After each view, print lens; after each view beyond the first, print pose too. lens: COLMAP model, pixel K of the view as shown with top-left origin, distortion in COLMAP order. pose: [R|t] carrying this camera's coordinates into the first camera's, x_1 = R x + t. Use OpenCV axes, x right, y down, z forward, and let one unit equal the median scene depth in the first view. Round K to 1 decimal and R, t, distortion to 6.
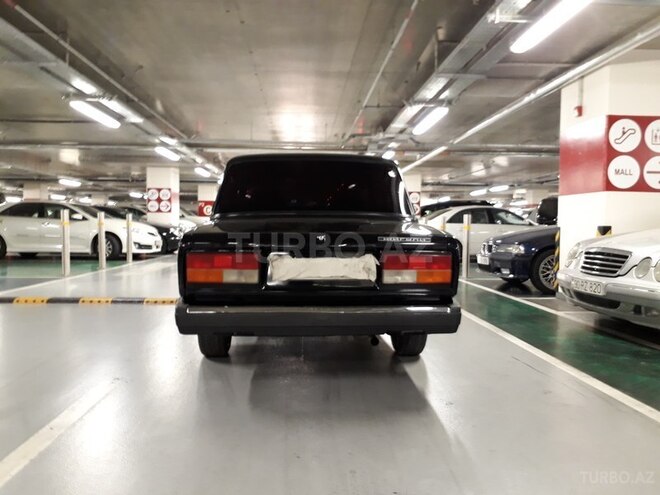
lens RADIAL K [[531.8, 0, 330.0], [0, 531.8, 247.5], [0, 0, 1]] dist [0.001113, -0.005344]
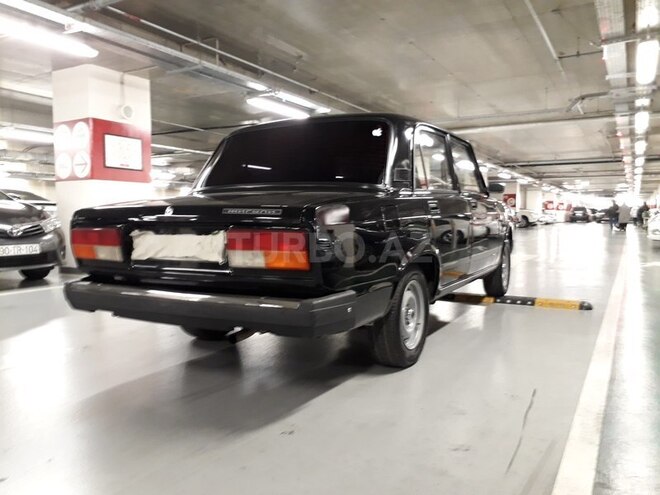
lens RADIAL K [[527.8, 0, 330.0], [0, 527.8, 247.5], [0, 0, 1]] dist [0.007580, -0.004333]
pose [[0.842834, 0.019468, -0.537821, 0.649677], [-0.007909, 0.999686, 0.023792, 0.017850], [0.538116, -0.015799, 0.842723, 0.406588]]
